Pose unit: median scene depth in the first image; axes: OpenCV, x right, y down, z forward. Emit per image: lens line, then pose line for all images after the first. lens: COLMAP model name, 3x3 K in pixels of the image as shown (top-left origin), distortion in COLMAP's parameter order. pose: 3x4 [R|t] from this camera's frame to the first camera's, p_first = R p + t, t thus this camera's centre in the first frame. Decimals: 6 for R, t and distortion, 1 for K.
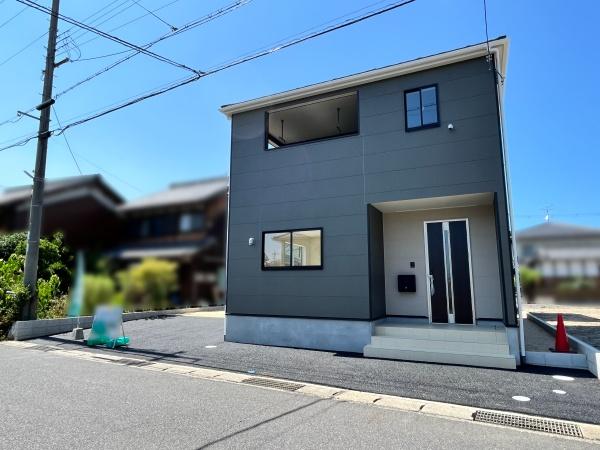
lens RADIAL K [[386.7, 0, 300.0], [0, 386.7, 225.0], [0, 0, 1]] dist [0.003252, 0.001146]
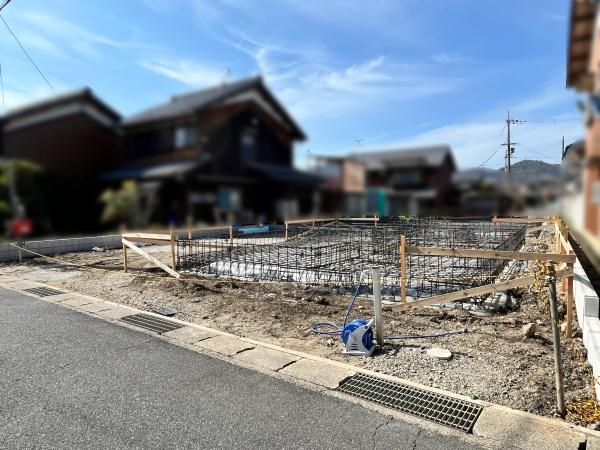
lens RADIAL K [[401.6, 0, 300.0], [0, 401.6, 225.0], [0, 0, 1]] dist [-0.005050, 0.001553]
pose [[0.992554, -0.009296, -0.121446, 0.098262], [0.033703, 0.979113, 0.200505, 0.014652], [0.117046, -0.203106, 0.972136, 0.073655]]
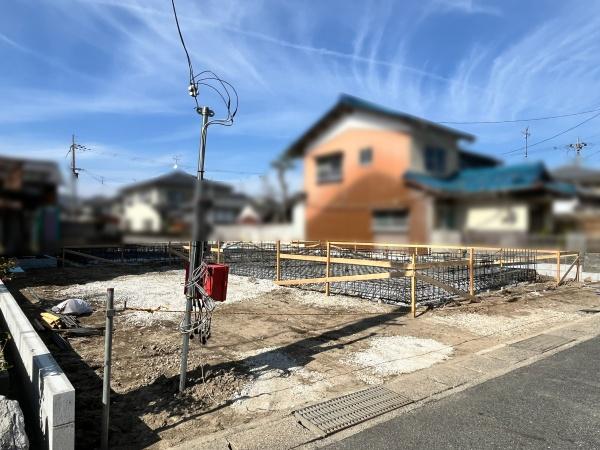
lens RADIAL K [[407.7, 0, 292.5], [0, 407.7, 215.1], [0, 0, 1]] dist [-0.003962, 0.002722]
pose [[0.422275, 0.036952, 0.905714, -0.502783], [-0.146506, 0.988814, 0.027964, 0.073556], [-0.894550, -0.144501, 0.422965, 0.440882]]
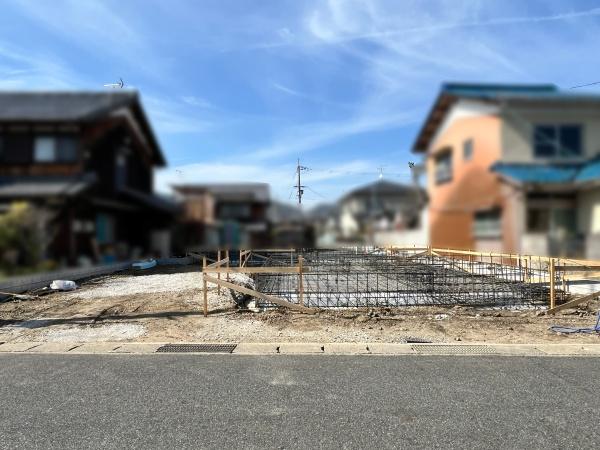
lens RADIAL K [[396.2, 0, 299.6], [0, 396.2, 208.2], [0, 0, 1]] dist [0.003964, 0.002371]
pose [[0.886908, 0.025872, 0.461222, -0.221979], [-0.064939, 0.995499, 0.069032, 0.021307], [-0.457360, -0.091177, 0.884595, 0.131423]]
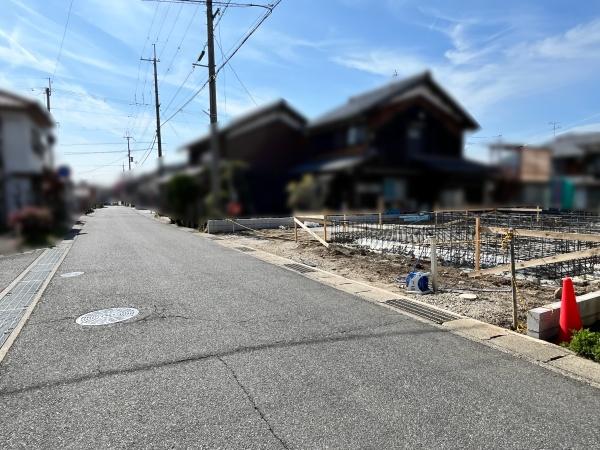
lens RADIAL K [[401.6, 0, 300.0], [0, 401.6, 225.0], [0, 0, 1]] dist [-0.005050, 0.001553]
pose [[0.840469, 0.030511, -0.541000, 0.184633], [0.091469, 0.976097, 0.197150, 0.001769], [0.534084, -0.215183, 0.817588, -0.017560]]
